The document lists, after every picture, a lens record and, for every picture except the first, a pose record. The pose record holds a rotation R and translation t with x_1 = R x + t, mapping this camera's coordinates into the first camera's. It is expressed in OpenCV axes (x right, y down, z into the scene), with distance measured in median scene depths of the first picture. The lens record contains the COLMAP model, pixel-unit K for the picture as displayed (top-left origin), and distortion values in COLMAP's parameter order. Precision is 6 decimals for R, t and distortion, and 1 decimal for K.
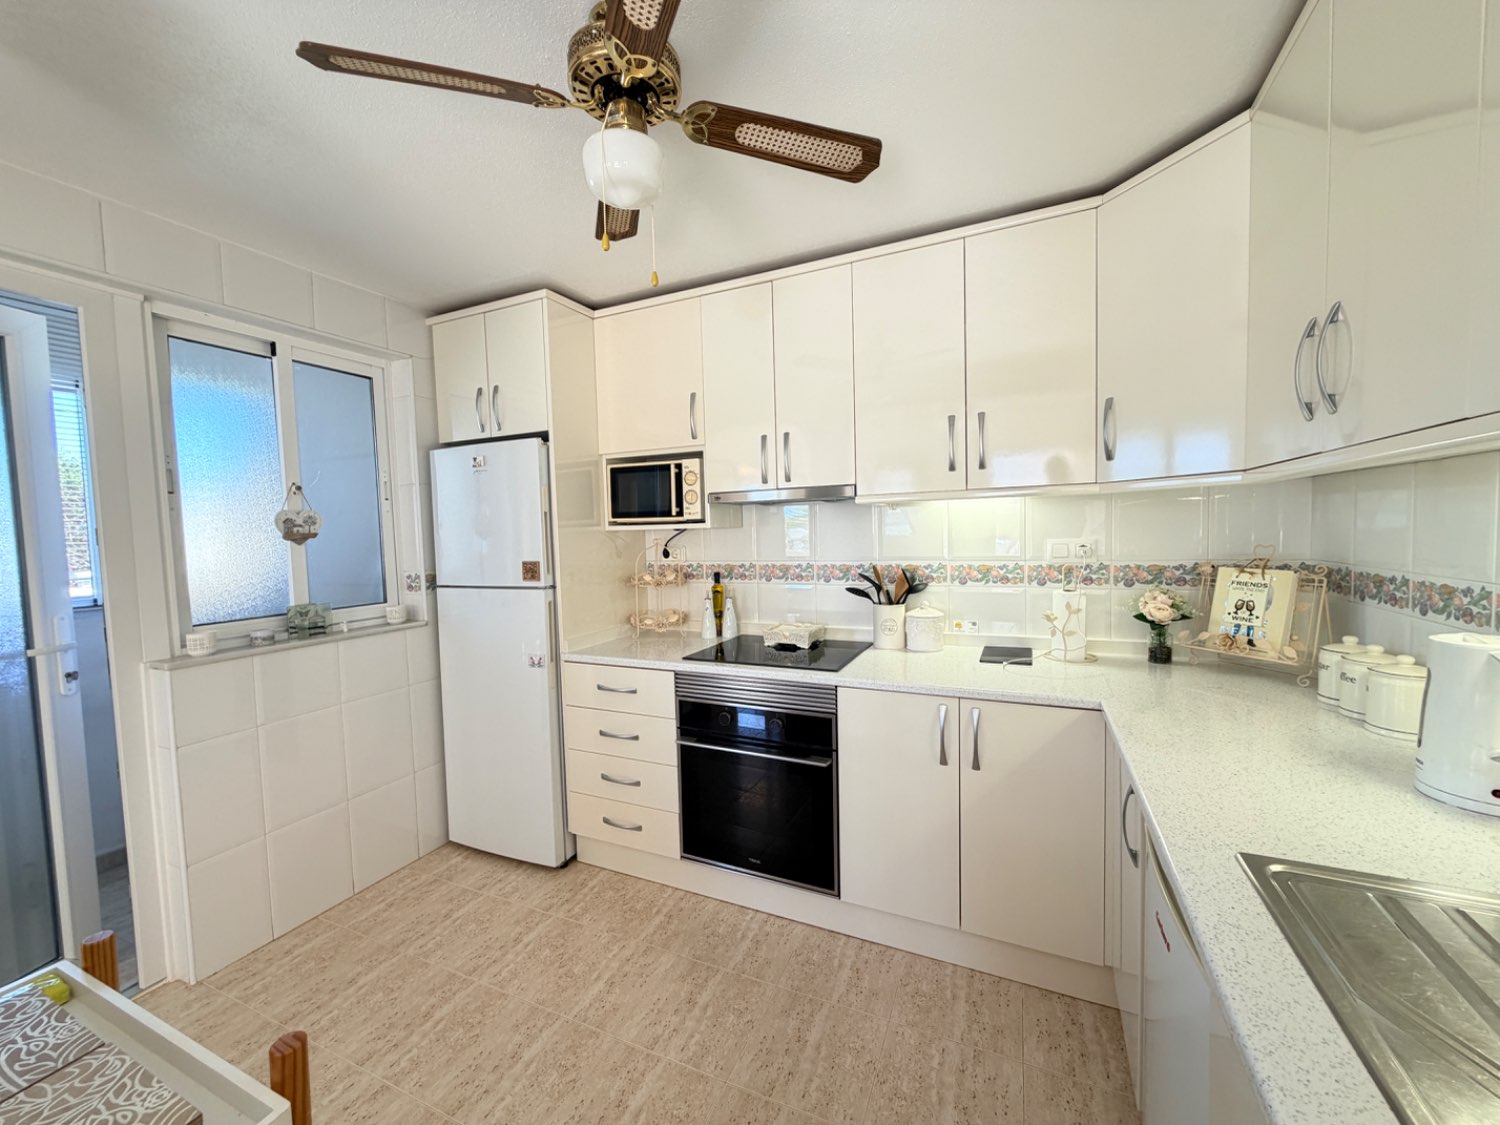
lens RADIAL K [[593.8, 0, 749.1], [0, 593.8, 559.8], [0, 0, 1]] dist [0.006952, -0.000149]
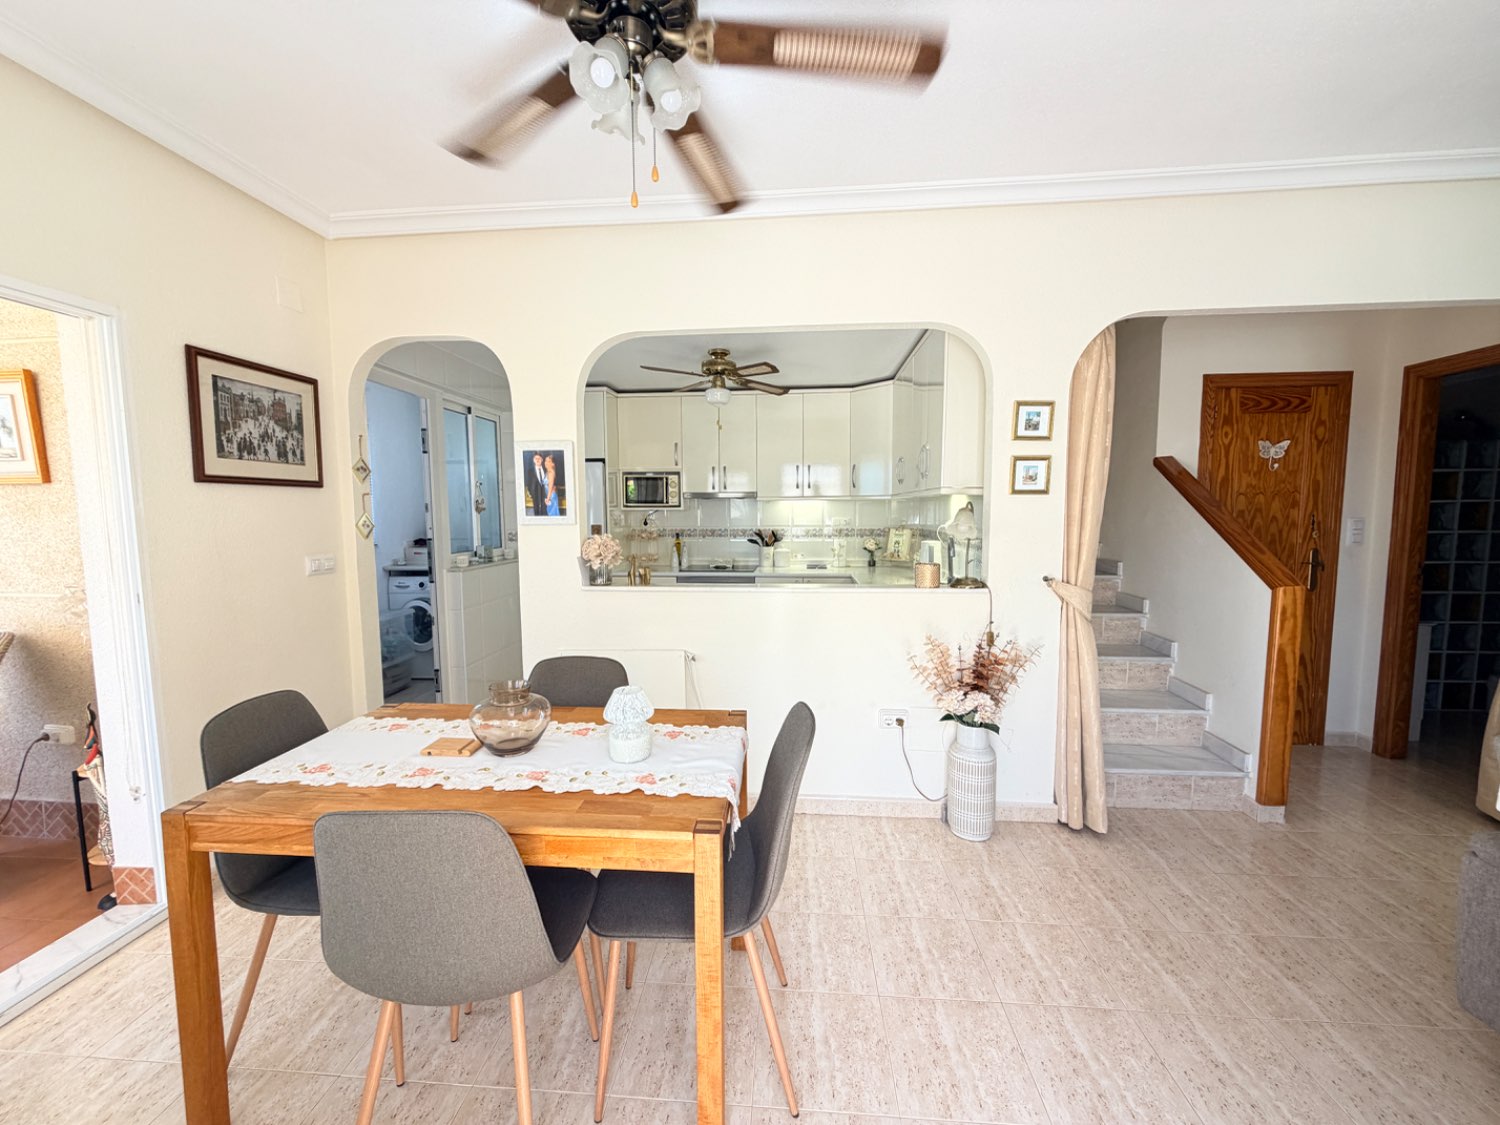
lens RADIAL K [[593.8, 0, 751.8], [0, 593.8, 564.2], [0, 0, 1]] dist [0.006952, -0.000149]
pose [[0.936373, -0.010469, 0.350850, -0.577315], [-0.000320, 0.999529, 0.030677, 0.071949], [-0.351006, -0.028838, 0.935929, -1.014443]]
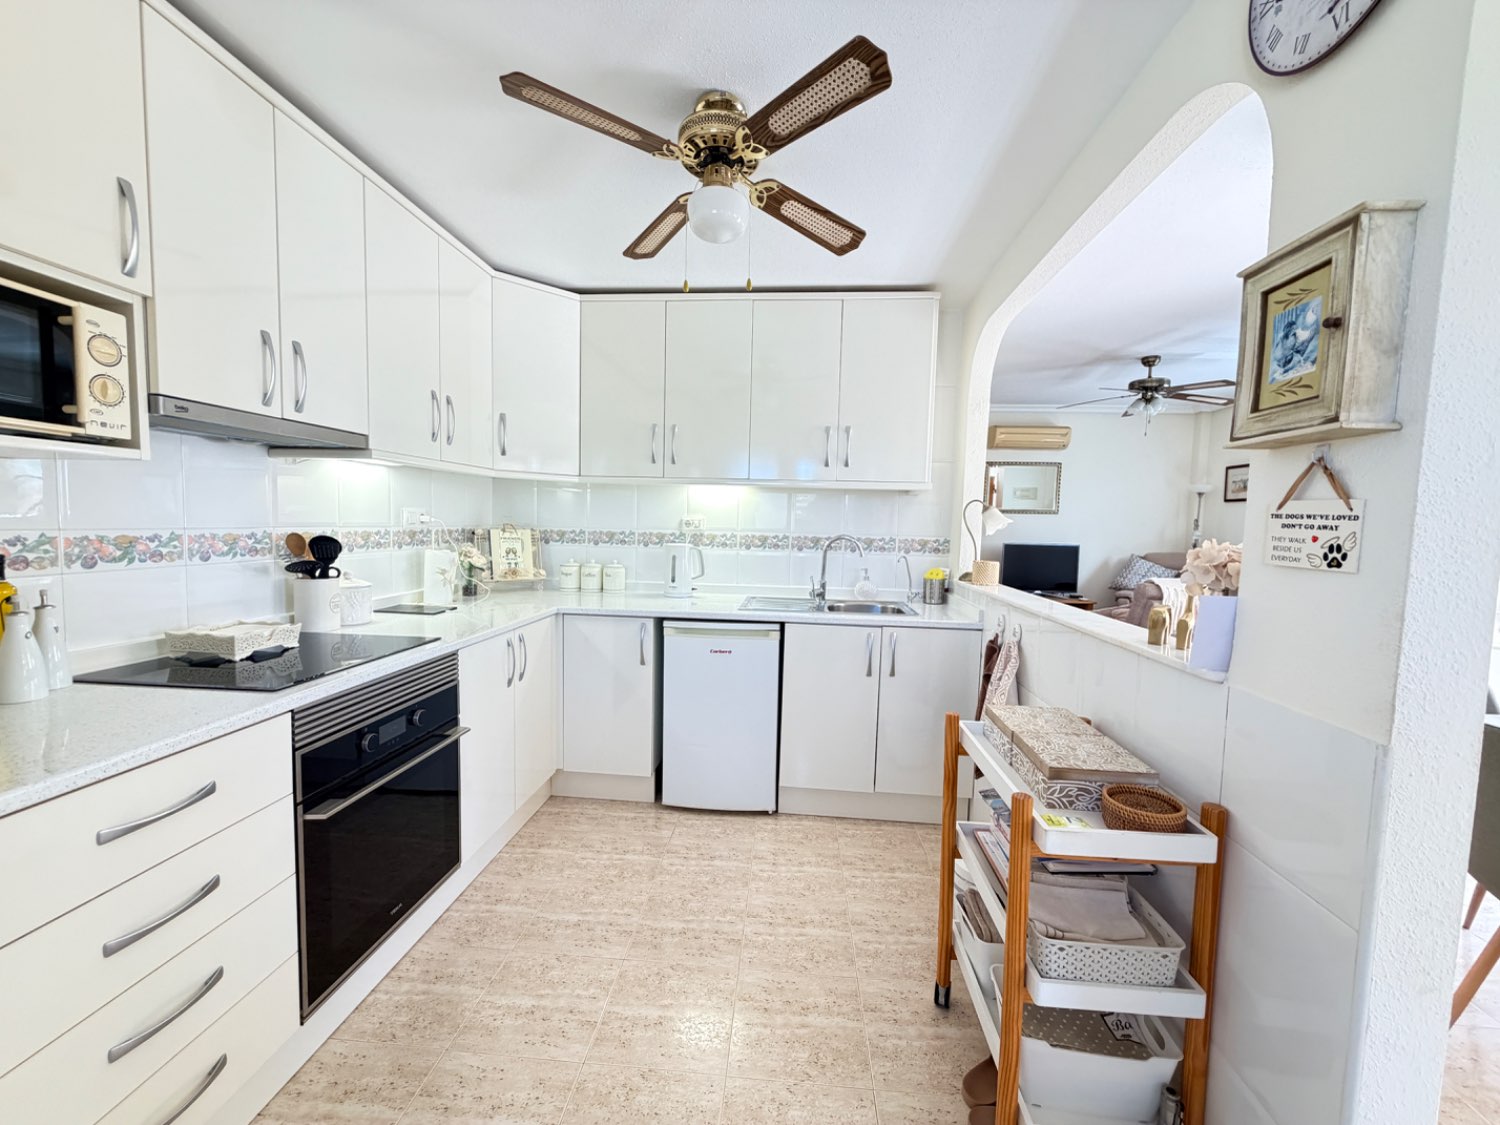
lens RADIAL K [[593.8, 0, 753.0], [0, 593.8, 558.9], [0, 0, 1]] dist [0.006952, -0.000149]
pose [[-0.344629, -0.045604, 0.937630, -0.760061], [0.022352, 0.998138, 0.056762, 0.013400], [-0.938473, 0.040520, -0.342968, 0.715650]]
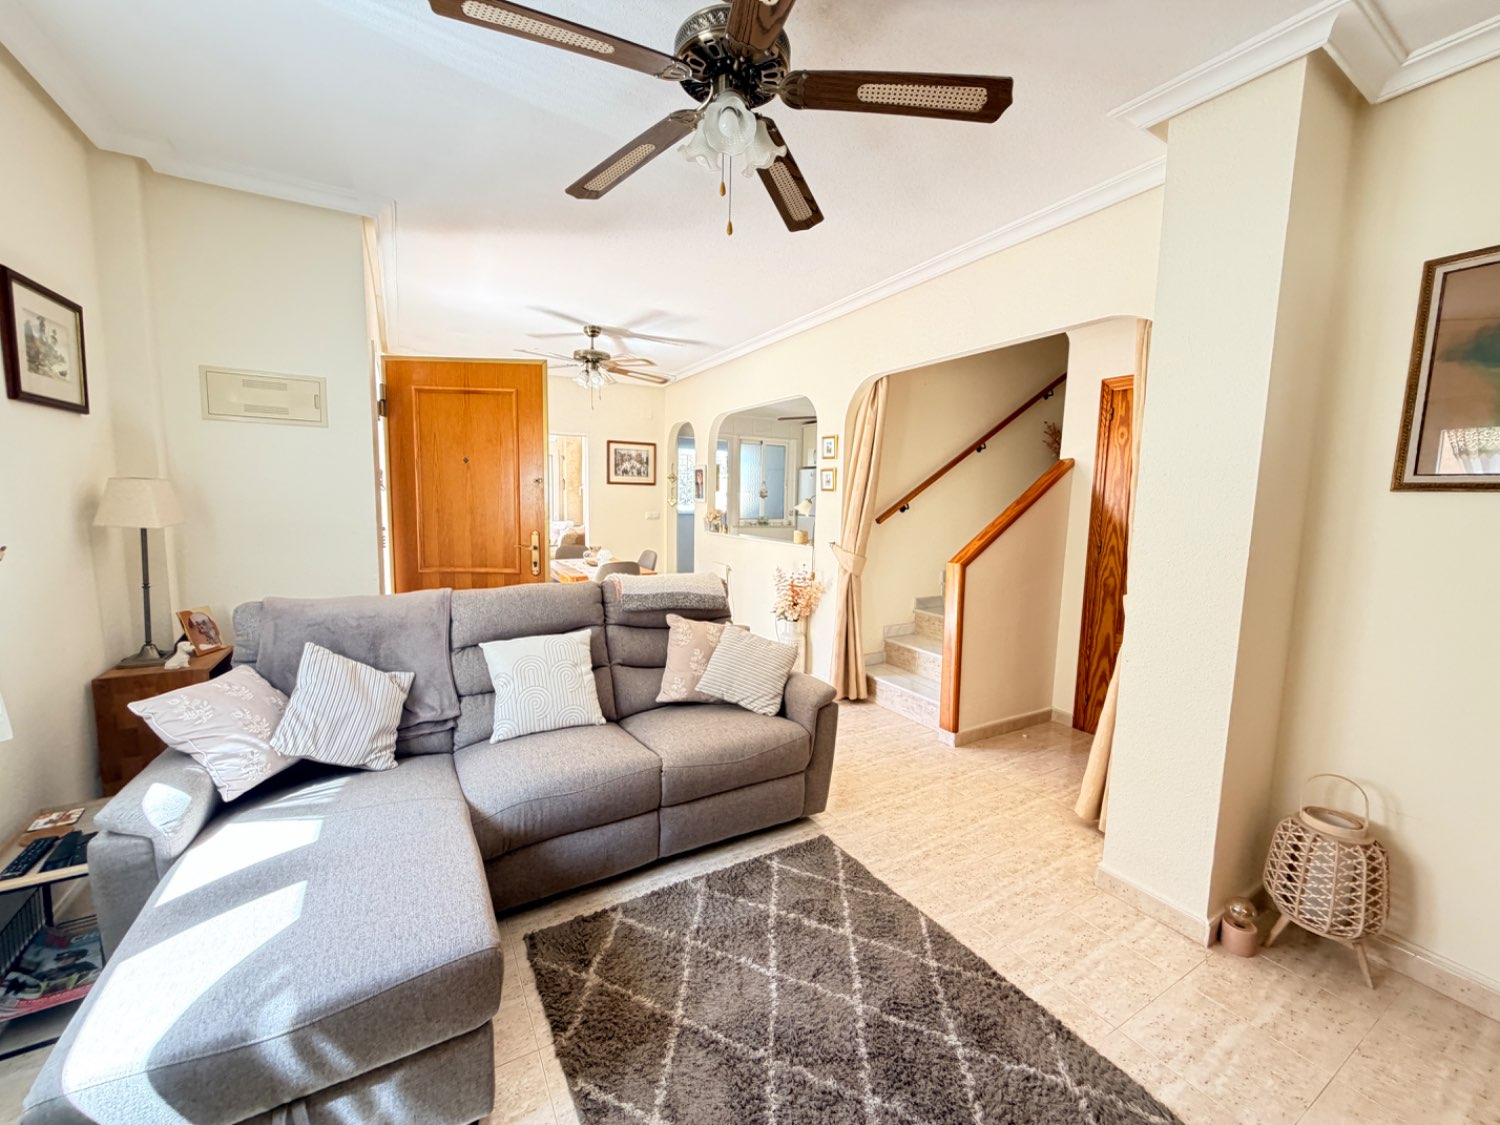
lens RADIAL K [[593.8, 0, 748.4], [0, 593.8, 564.9], [0, 0, 1]] dist [0.006952, -0.000149]
pose [[0.824224, 0.108599, -0.555753, 1.061801], [-0.073269, 0.993640, 0.085503, 0.064071], [0.561504, -0.029754, 0.826939, -1.793861]]
